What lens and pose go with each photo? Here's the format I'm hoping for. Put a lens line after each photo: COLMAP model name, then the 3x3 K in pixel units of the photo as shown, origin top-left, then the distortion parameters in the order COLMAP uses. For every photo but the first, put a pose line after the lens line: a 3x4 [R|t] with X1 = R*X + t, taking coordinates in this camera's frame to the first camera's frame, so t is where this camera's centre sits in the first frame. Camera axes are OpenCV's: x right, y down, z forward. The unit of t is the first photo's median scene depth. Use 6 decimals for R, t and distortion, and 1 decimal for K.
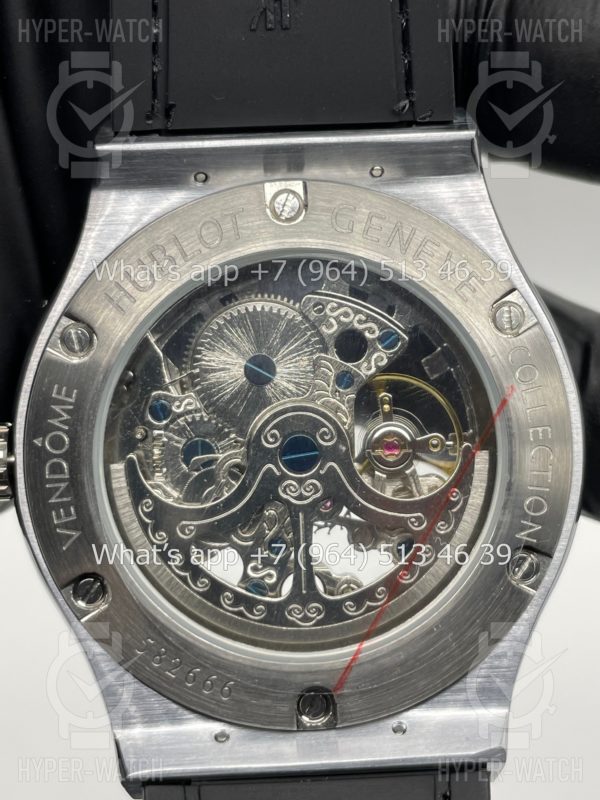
lens RADIAL K [[1163.4, 0, 300.0], [0, 1163.4, 400.0], [0, 0, 1]] dist [0.144326, -0.014103]
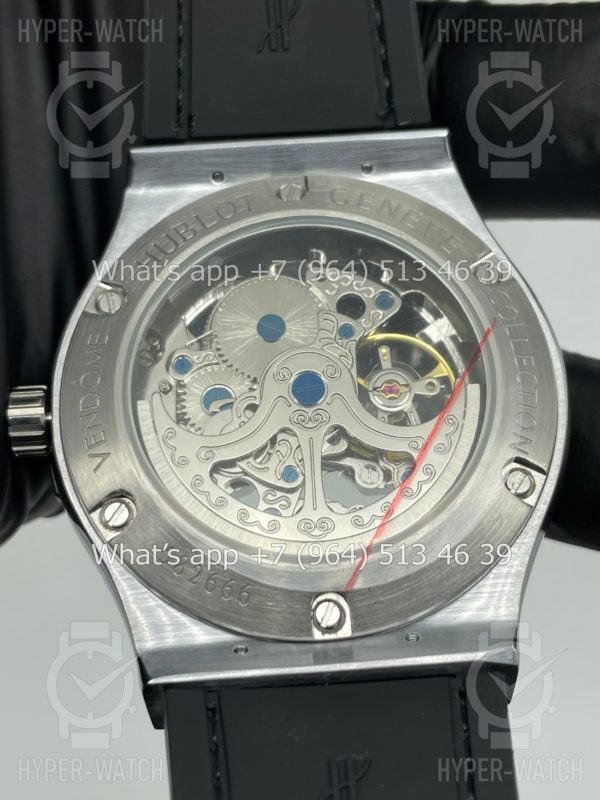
lens RADIAL K [[1163.4, 0, 300.0], [0, 1163.4, 400.0], [0, 0, 1]] dist [0.144326, -0.014103]
pose [[0.999173, -0.033520, -0.022995, 0.017487], [0.024147, 0.944517, -0.327574, 0.412895], [0.032699, 0.326748, 0.944545, -0.042144]]
